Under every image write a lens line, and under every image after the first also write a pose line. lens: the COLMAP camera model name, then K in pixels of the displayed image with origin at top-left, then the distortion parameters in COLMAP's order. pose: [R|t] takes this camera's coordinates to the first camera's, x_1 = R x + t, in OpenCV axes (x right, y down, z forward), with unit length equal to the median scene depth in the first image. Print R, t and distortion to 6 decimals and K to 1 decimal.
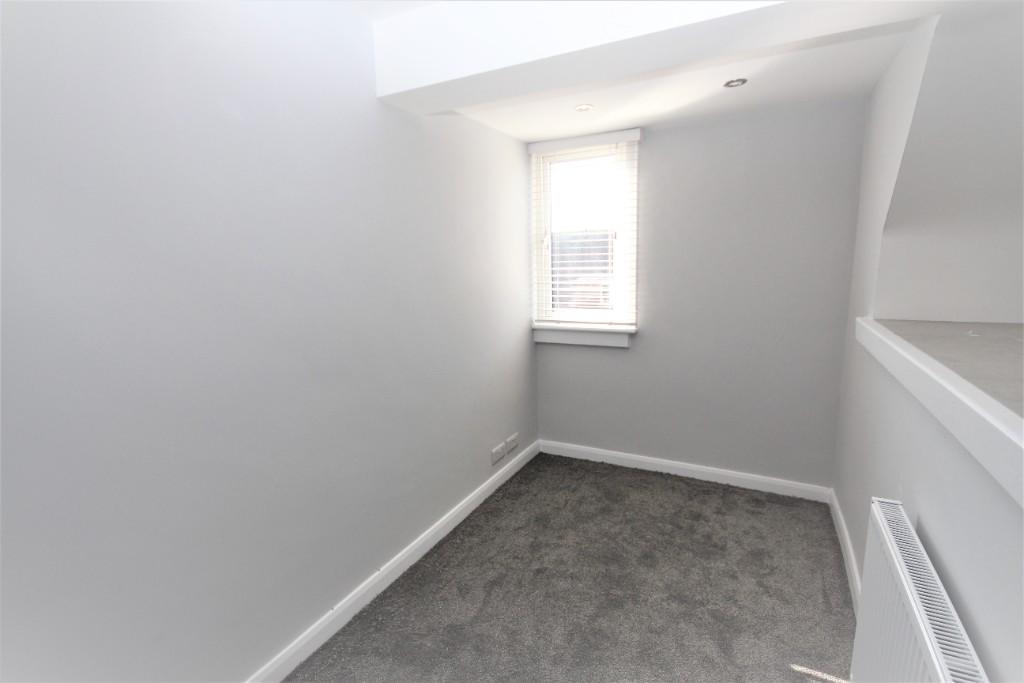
lens RADIAL K [[471.1, 0, 510.2], [0, 471.1, 338.6], [0, 0, 1]] dist [-0.003622, -0.000743]
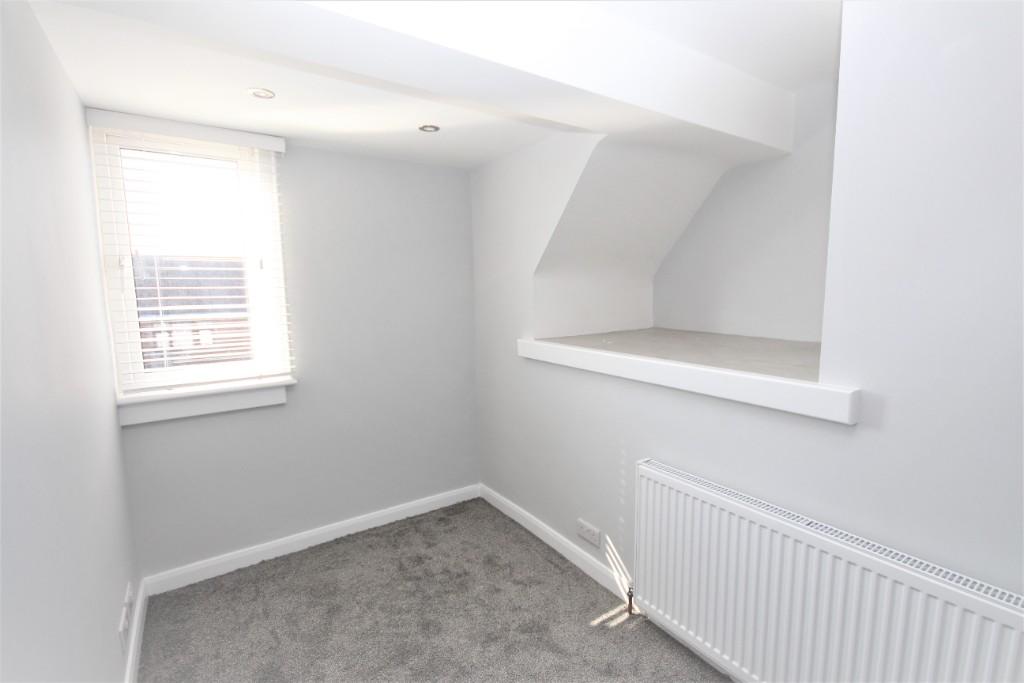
lens RADIAL K [[471.1, 0, 509.6], [0, 471.1, 340.7], [0, 0, 1]] dist [-0.003622, -0.000743]
pose [[0.465323, -0.081438, 0.881387, -0.300620], [0.147600, 0.988956, 0.013453, -0.045668], [-0.872748, 0.123833, 0.472204, 0.302036]]
